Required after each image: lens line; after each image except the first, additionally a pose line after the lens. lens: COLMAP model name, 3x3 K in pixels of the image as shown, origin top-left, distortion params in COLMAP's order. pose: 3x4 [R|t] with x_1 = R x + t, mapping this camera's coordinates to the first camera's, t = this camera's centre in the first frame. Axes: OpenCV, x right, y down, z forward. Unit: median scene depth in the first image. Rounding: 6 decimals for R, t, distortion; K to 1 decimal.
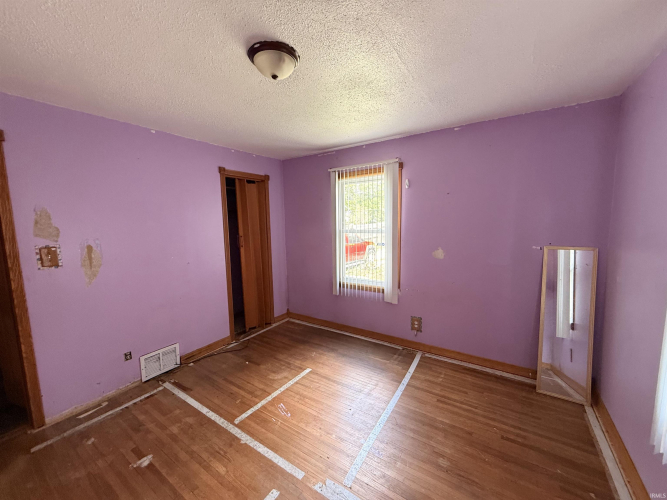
lens RADIAL K [[266.4, 0, 333.5], [0, 266.4, 250.0], [0, 0, 1]] dist [-0.001314, 0.000183]
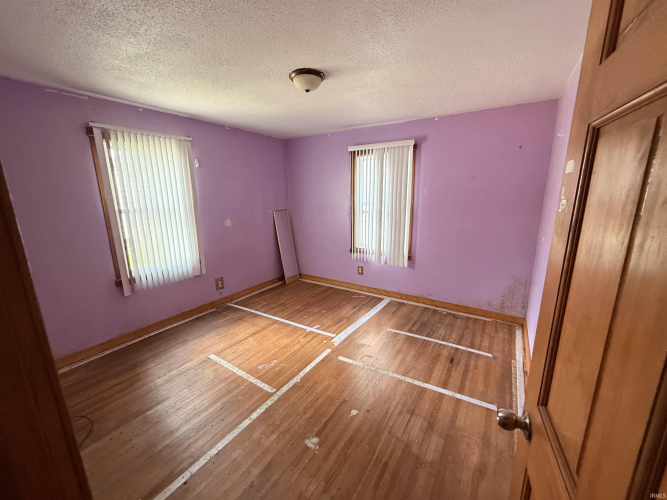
lens RADIAL K [[266.4, 0, 333.5], [0, 266.4, 250.0], [0, 0, 1]] dist [-0.001314, 0.000183]
pose [[-0.013686, -0.194068, 0.980893, -1.044430], [0.124542, 0.973015, 0.194247, -0.050048], [-0.992120, 0.124820, 0.010853, 0.561754]]
